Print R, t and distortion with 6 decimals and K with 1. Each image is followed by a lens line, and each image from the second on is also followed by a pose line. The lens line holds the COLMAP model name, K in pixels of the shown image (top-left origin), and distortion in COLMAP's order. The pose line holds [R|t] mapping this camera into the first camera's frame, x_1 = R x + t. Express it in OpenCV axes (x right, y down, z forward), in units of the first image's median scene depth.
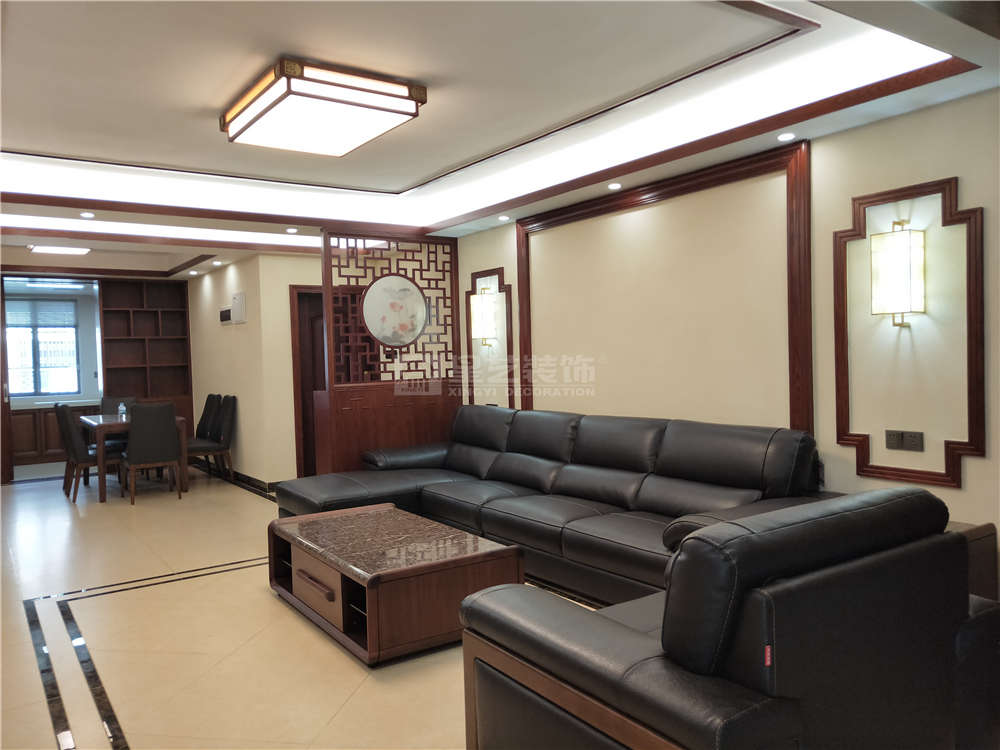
lens RADIAL K [[763.2, 0, 505.0], [0, 763.2, 374.1], [0, 0, 1]] dist [0.006563, 0.000309]
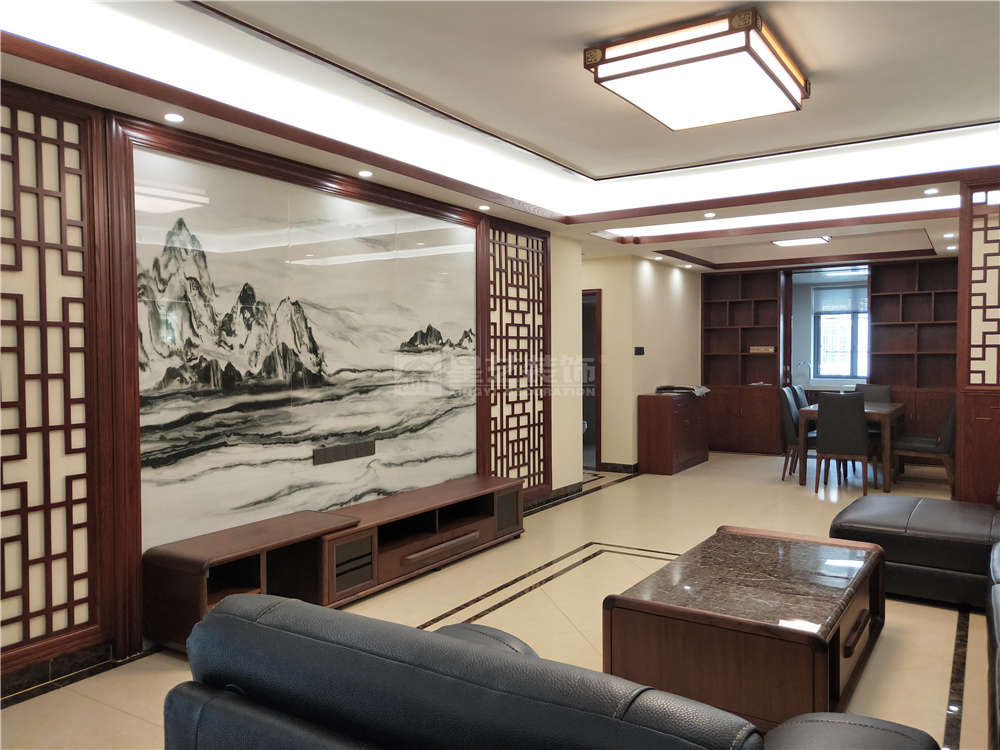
lens RADIAL K [[763.2, 0, 504.6], [0, 763.2, 376.8], [0, 0, 1]] dist [0.006563, 0.000309]
pose [[0.379380, 0.052655, -0.923741, 0.309328], [-0.025683, 0.998594, 0.046374, -0.017914], [0.924884, 0.006131, 0.380199, 0.272617]]
